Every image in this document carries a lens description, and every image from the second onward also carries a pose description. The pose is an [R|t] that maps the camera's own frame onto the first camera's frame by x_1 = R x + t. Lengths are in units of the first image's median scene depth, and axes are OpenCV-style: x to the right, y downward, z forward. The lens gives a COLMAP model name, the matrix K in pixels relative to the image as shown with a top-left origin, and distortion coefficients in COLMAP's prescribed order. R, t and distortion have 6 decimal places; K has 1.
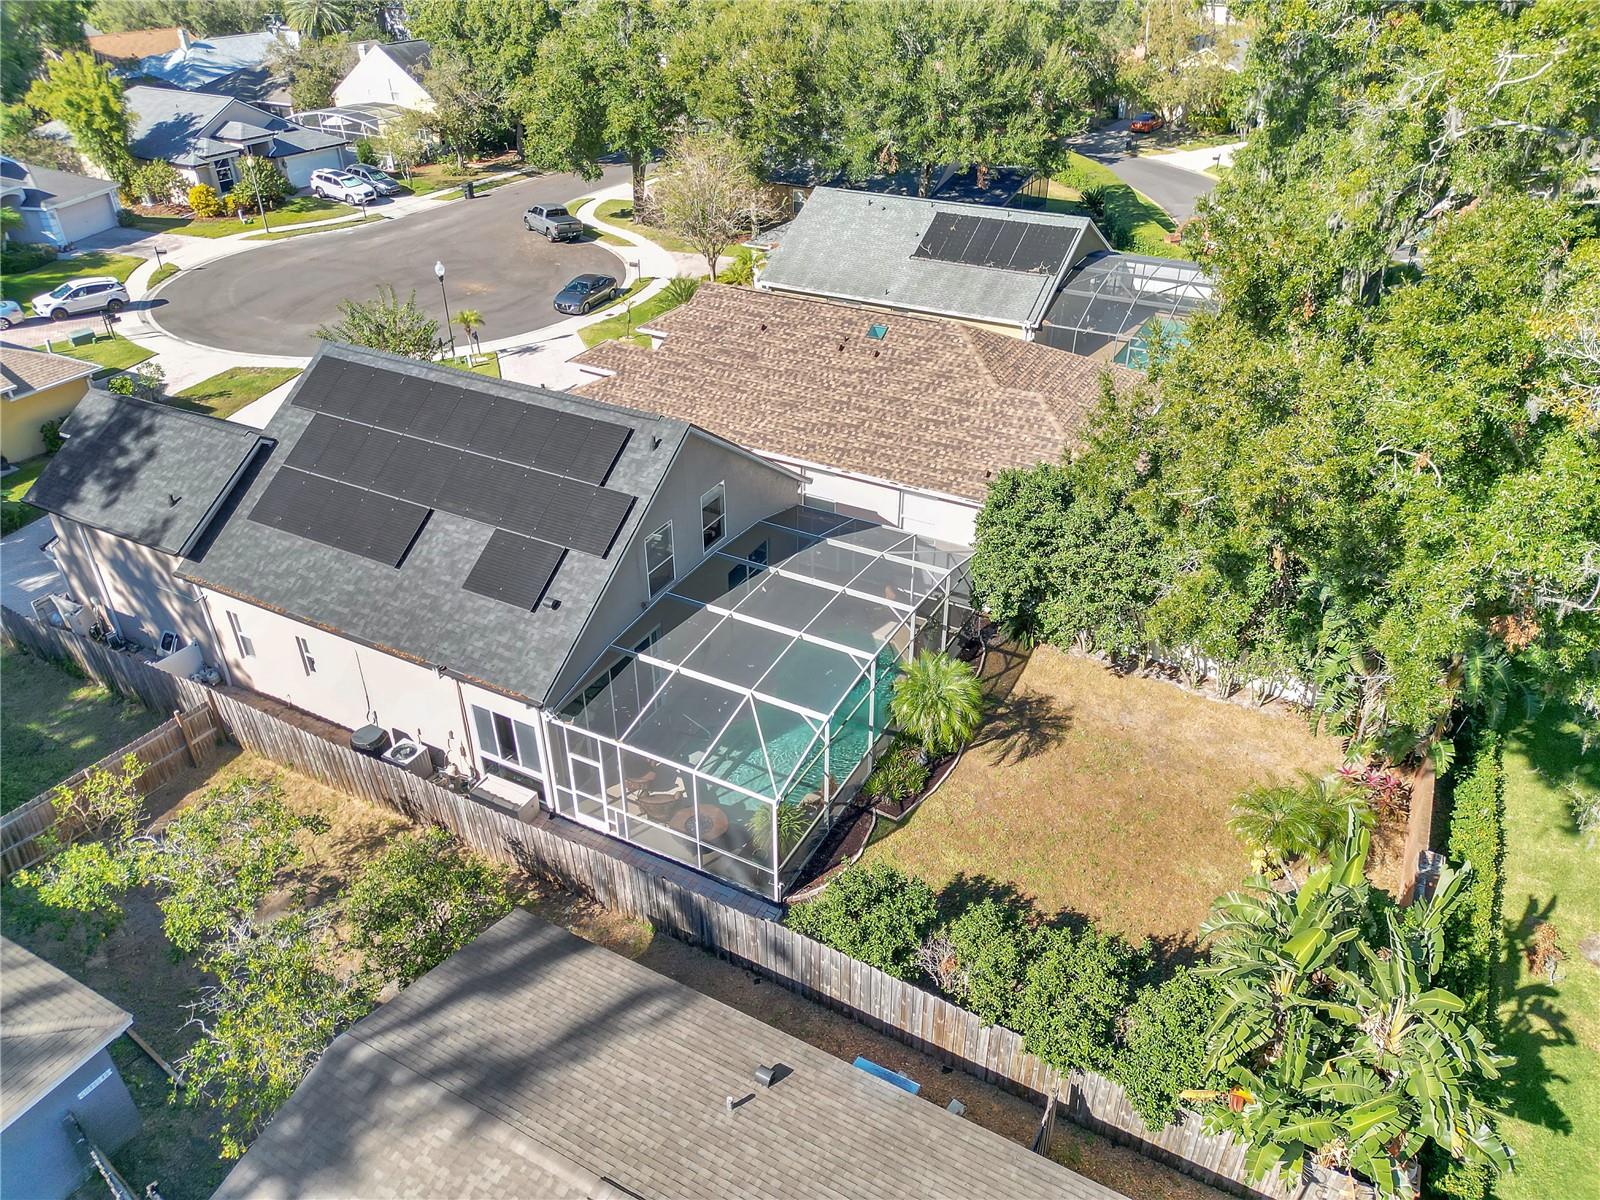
lens RADIAL K [[1124.3, 0, 802.1], [0, 1124.3, 590.5], [0, 0, 1]] dist [0.084019, -0.067522]
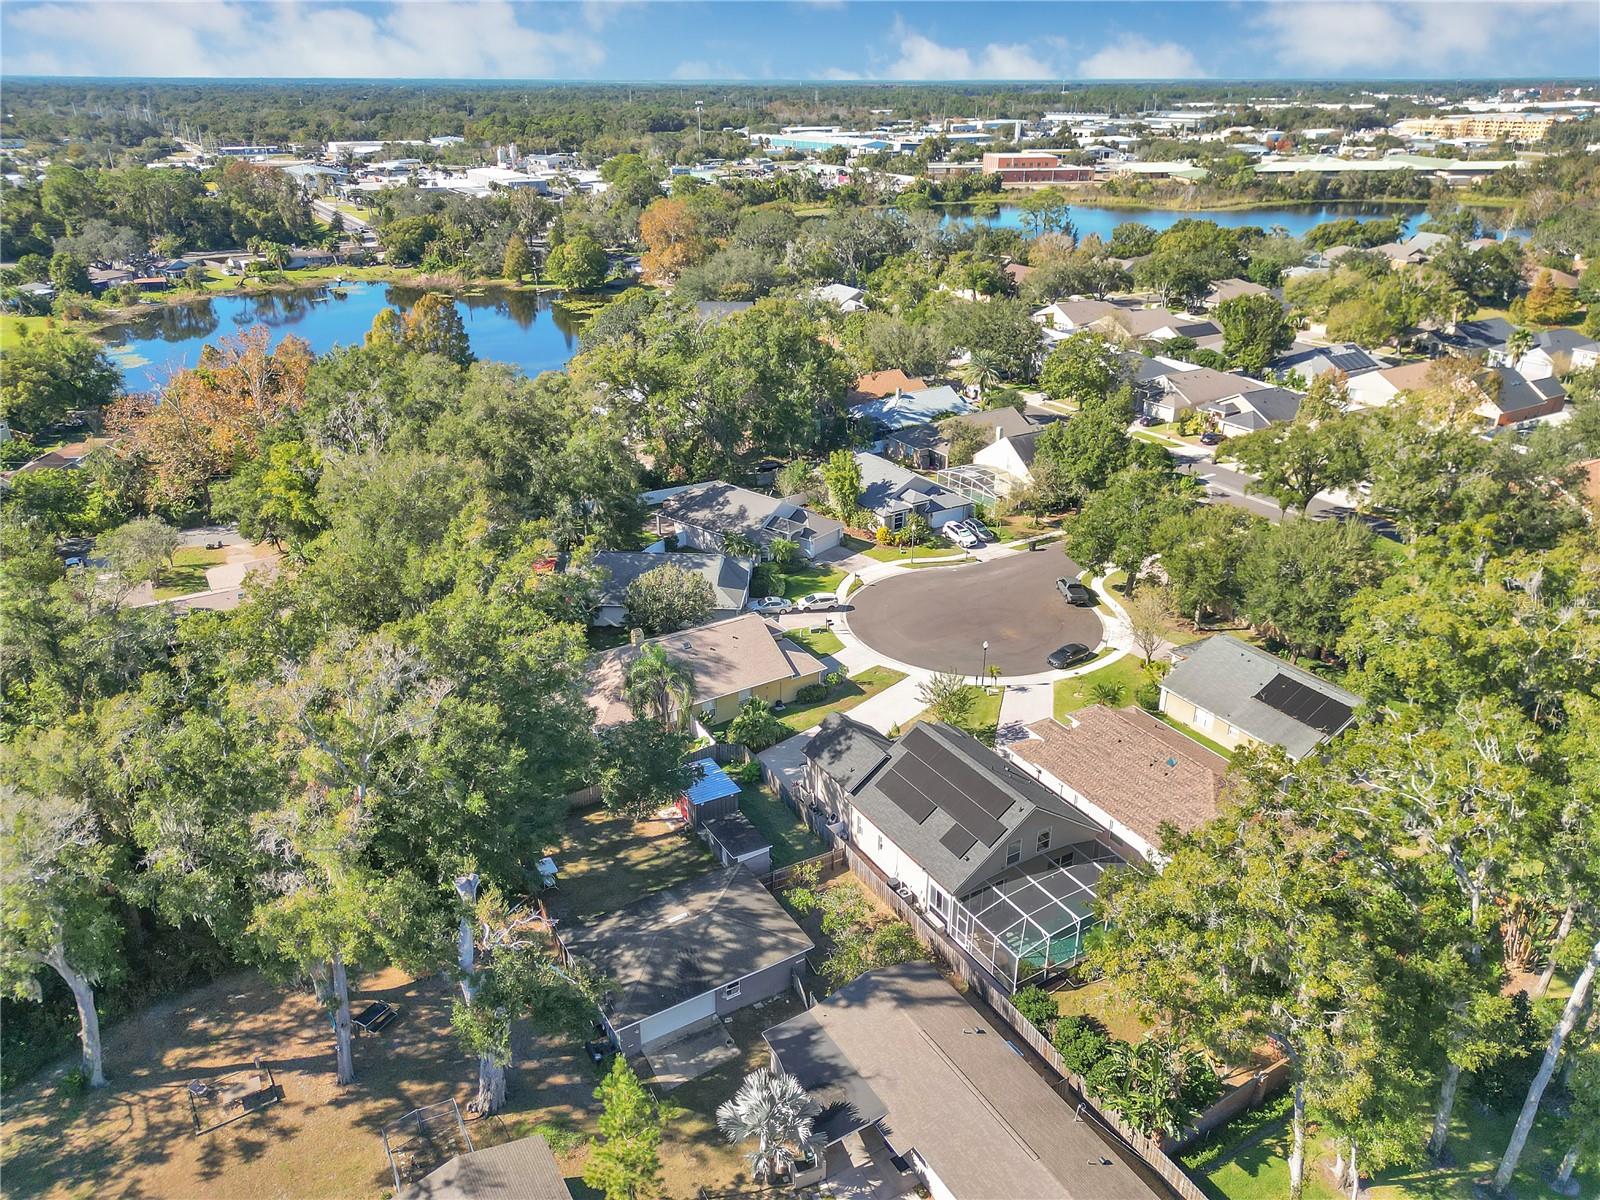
lens RADIAL K [[1124.3, 0, 802.1], [0, 1124.3, 590.5], [0, 0, 1]] dist [0.084019, -0.067522]
pose [[0.861681, 0.211844, -0.461116, 0.454988], [-0.273688, 0.959212, -0.070759, -0.249287], [0.427318, 0.187174, 0.884514, -1.390528]]
